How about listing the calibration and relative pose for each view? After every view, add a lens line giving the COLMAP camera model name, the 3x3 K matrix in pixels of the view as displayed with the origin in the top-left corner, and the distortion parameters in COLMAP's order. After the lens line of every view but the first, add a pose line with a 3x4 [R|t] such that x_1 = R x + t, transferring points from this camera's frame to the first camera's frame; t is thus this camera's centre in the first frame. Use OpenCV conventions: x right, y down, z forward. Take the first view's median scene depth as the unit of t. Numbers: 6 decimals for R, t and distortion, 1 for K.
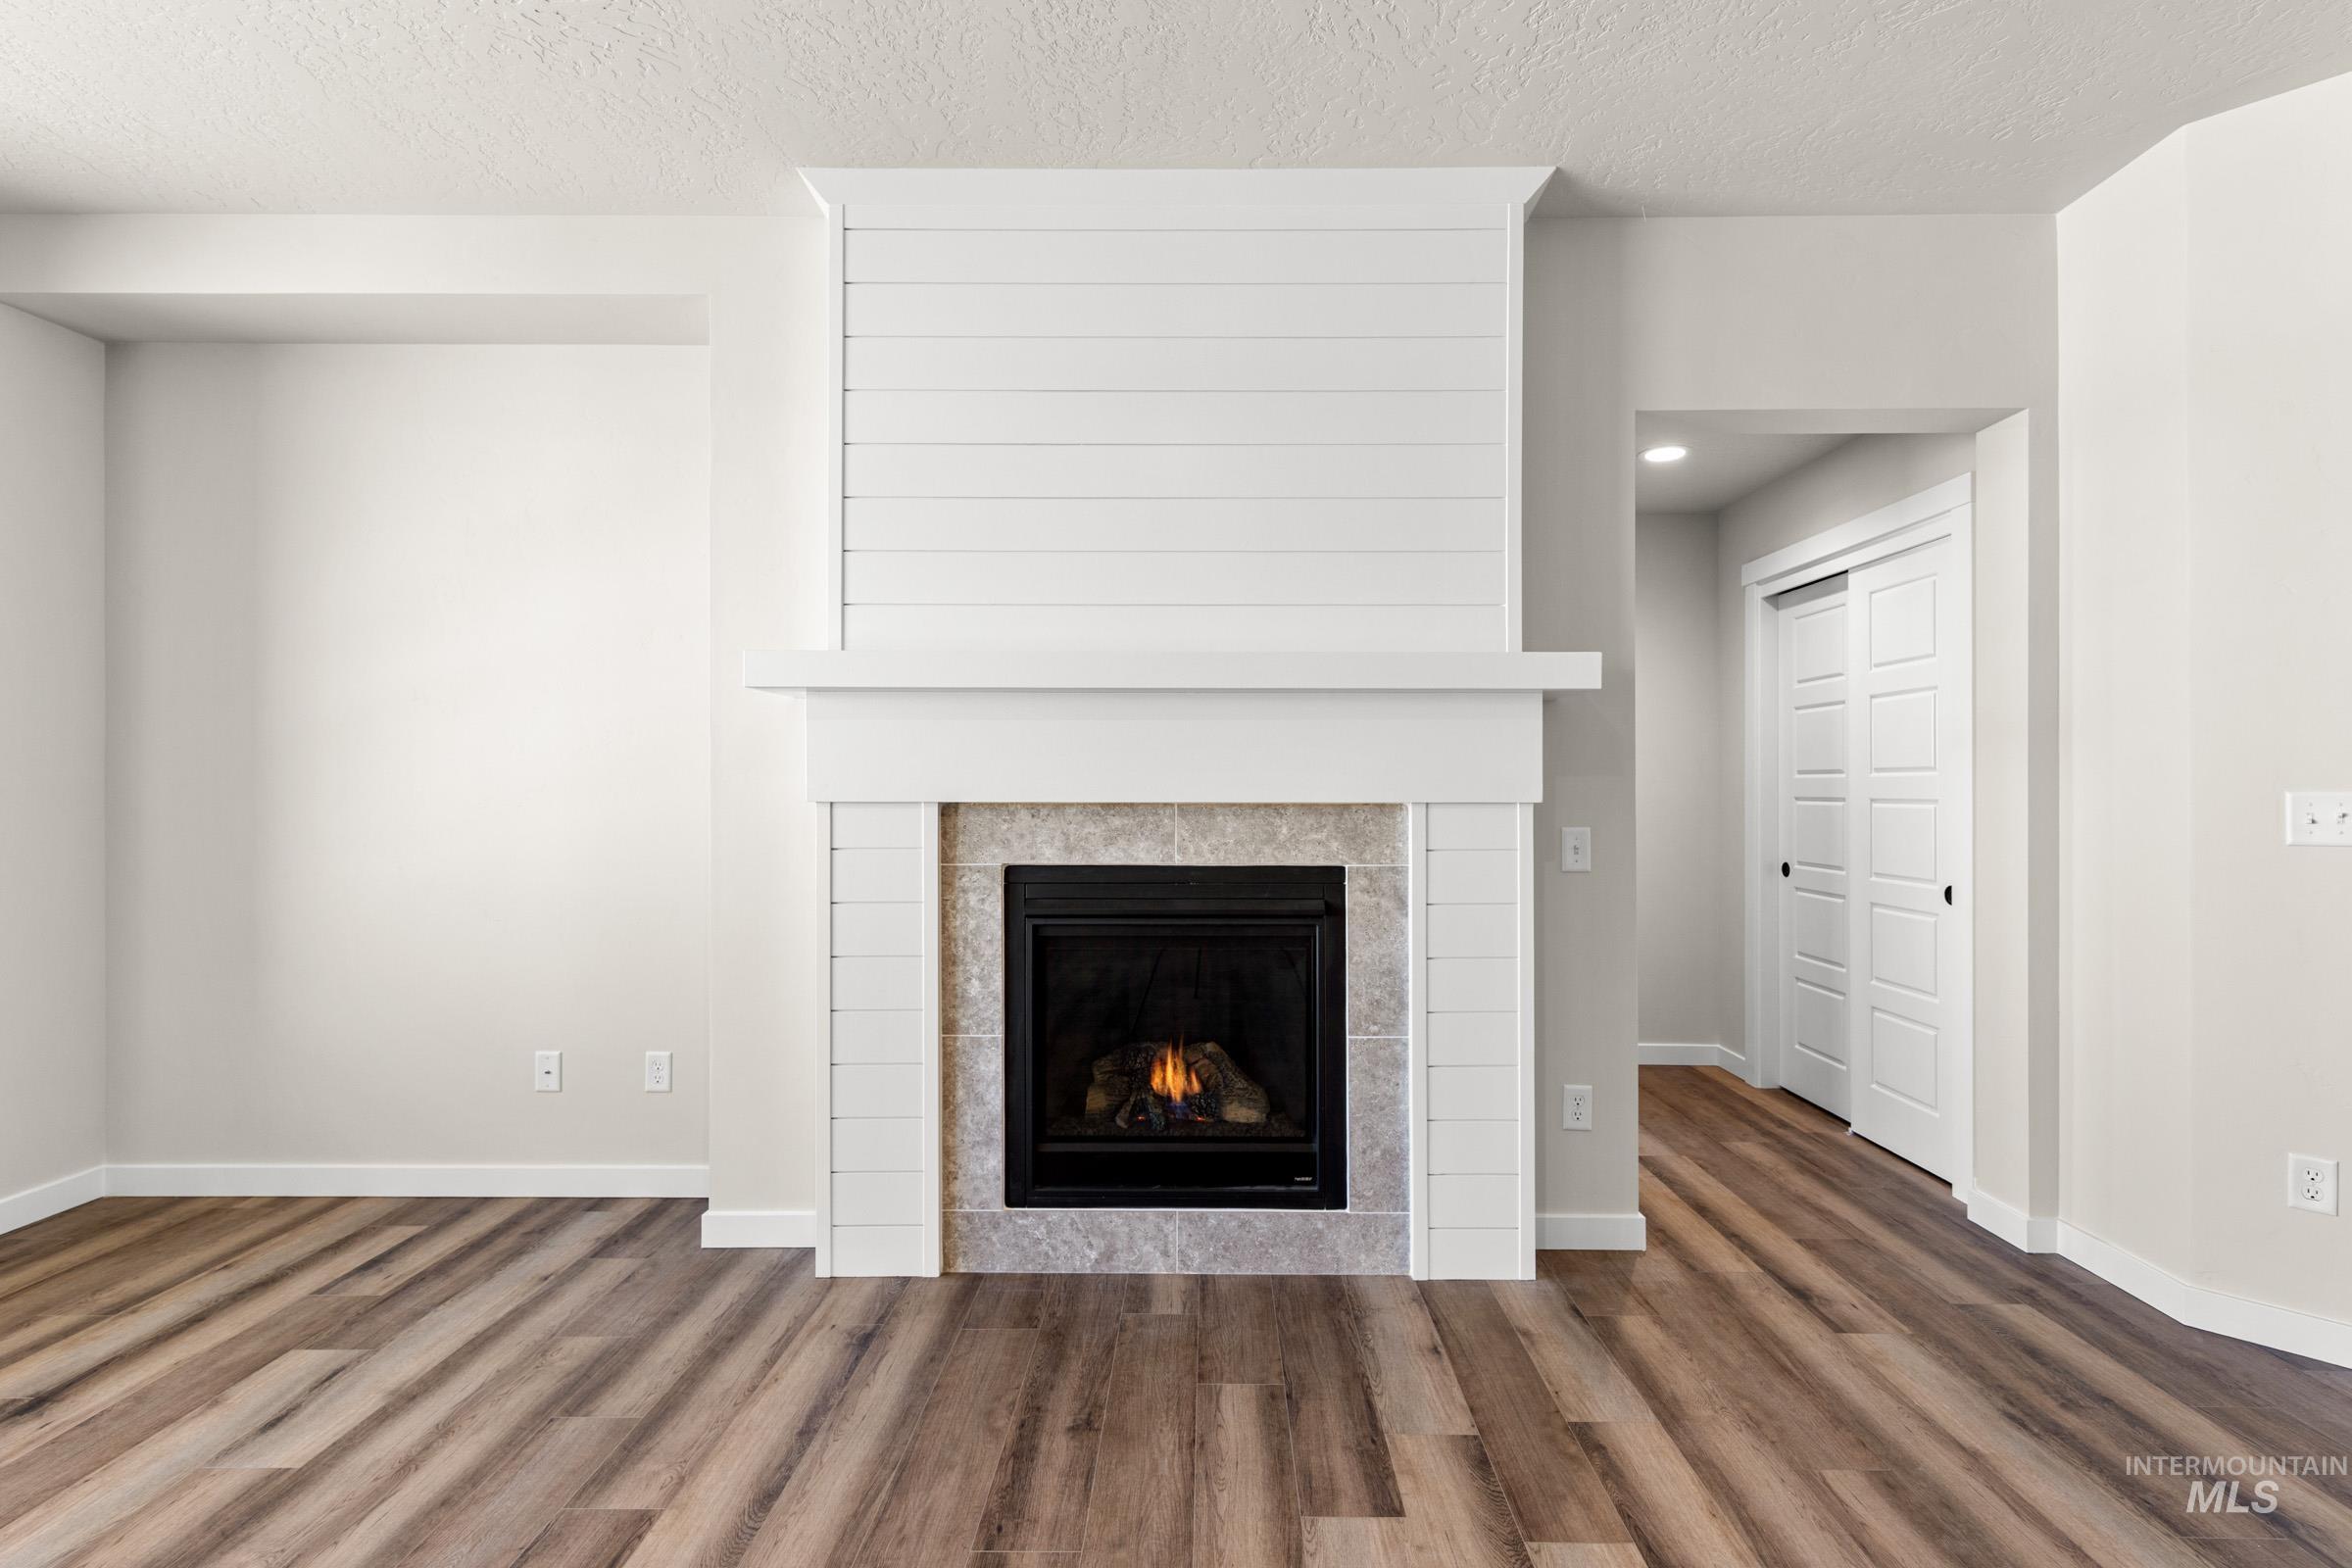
lens RADIAL K [[1092.2, 0, 1192.5], [0, 1092.2, 791.8], [0, 0, 1]] dist [0.005735, -0.002118]
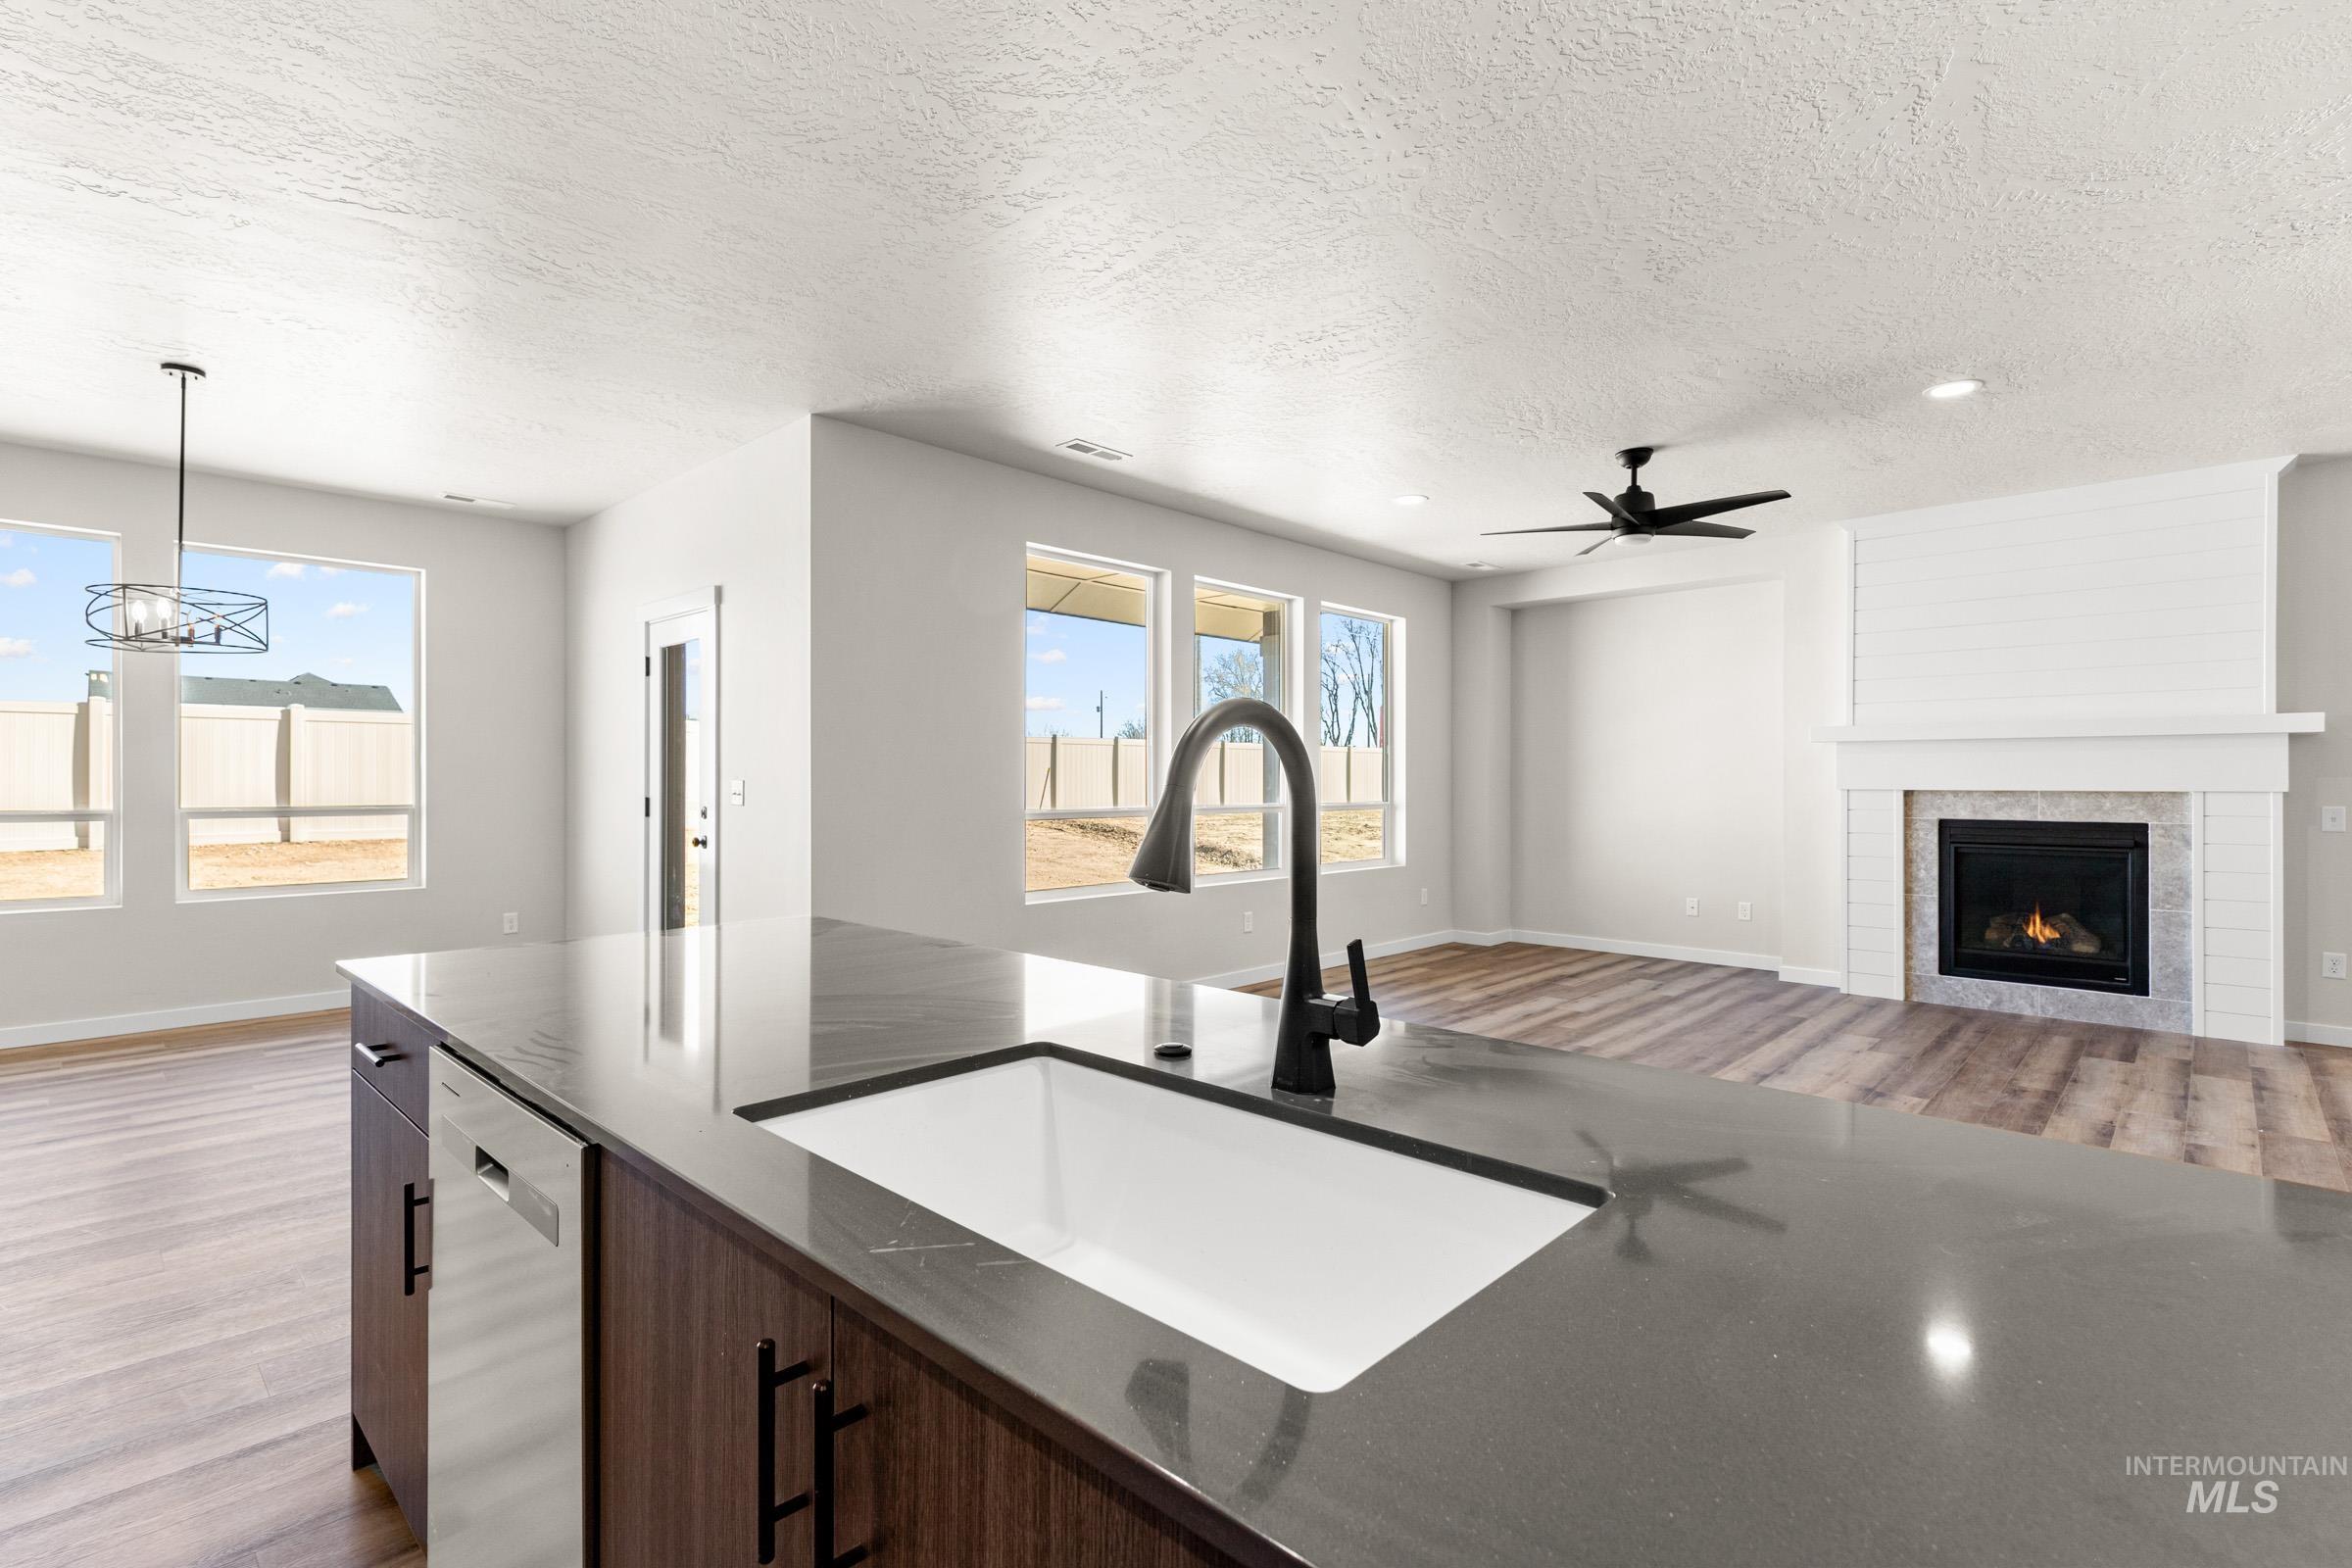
lens RADIAL K [[1092.2, 0, 1157.1], [0, 1092.2, 783.0], [0, 0, 1]] dist [0.005735, -0.002118]
pose [[0.718170, 0.001096, -0.695867, 0.231383], [-0.004466, 0.999985, -0.003034, 0.008882], [0.695853, 0.005287, 0.718165, -1.678099]]
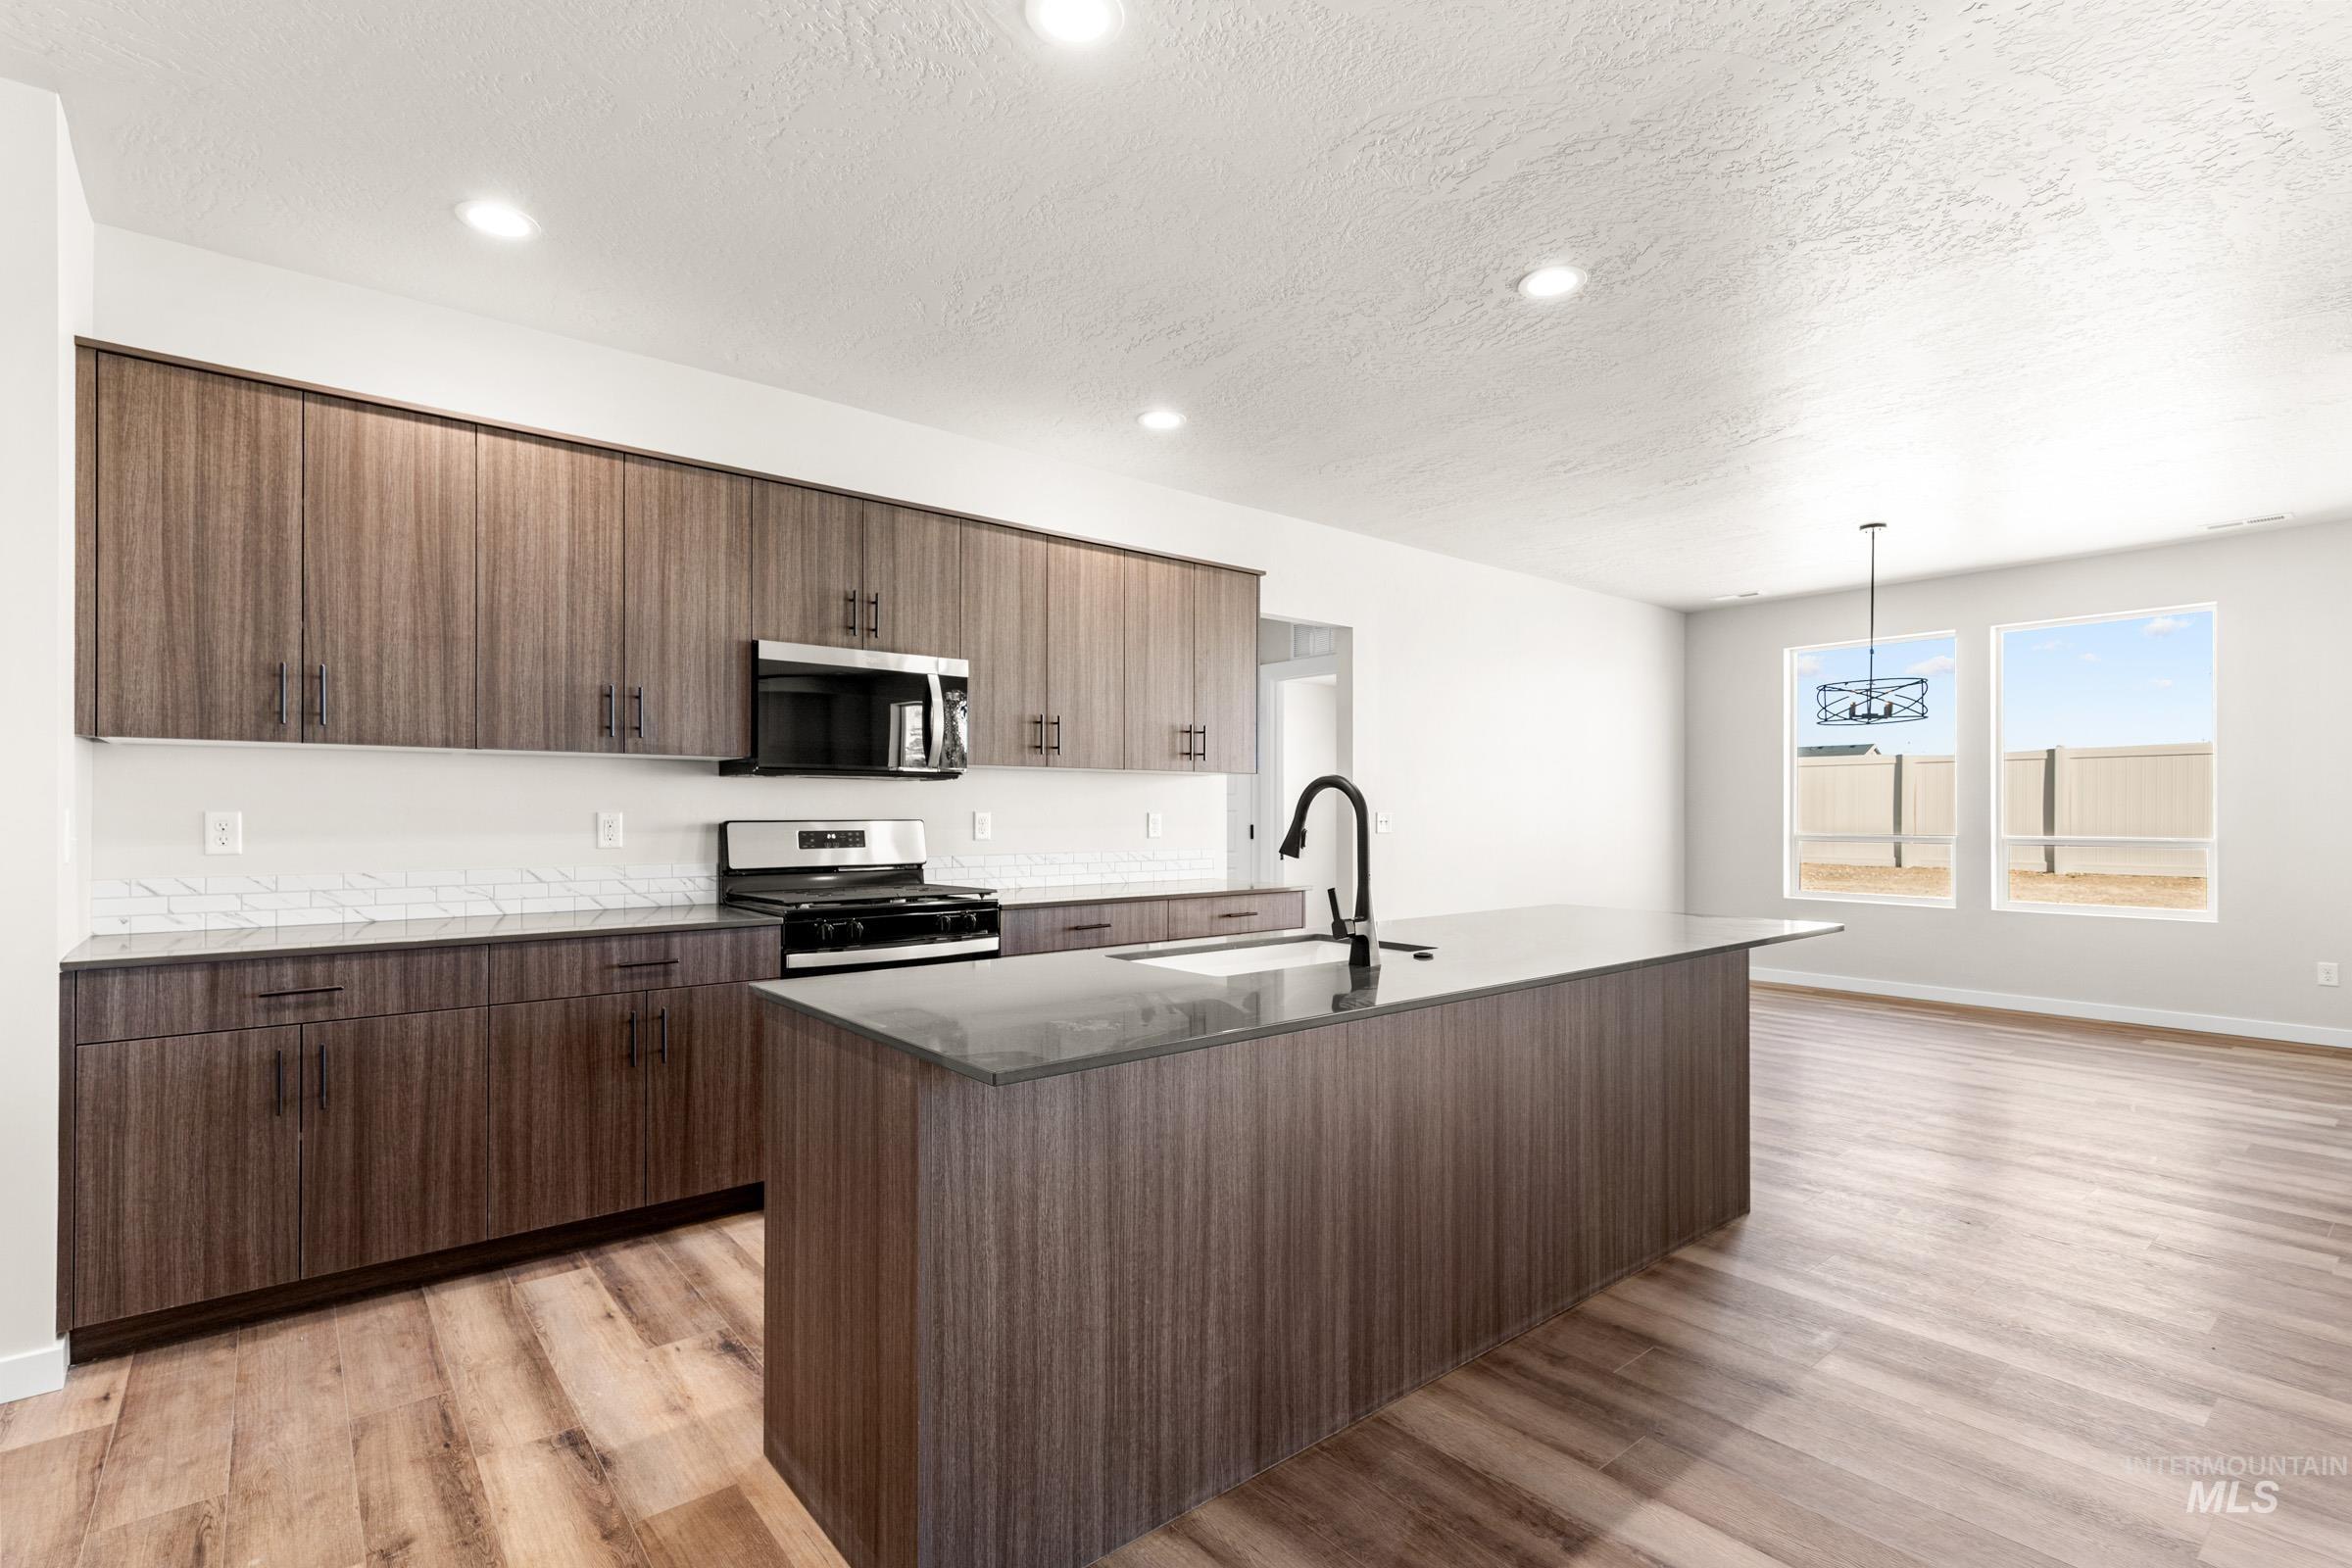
lens RADIAL K [[1092.2, 0, 1183.8], [0, 1092.2, 808.6], [0, 0, 1]] dist [0.005735, -0.002118]
pose [[-0.763978, -0.004703, -0.645225, 0.623489], [-0.005285, 0.999986, -0.001031, 0.003086], [0.645220, 0.002622, -0.763992, -0.748131]]
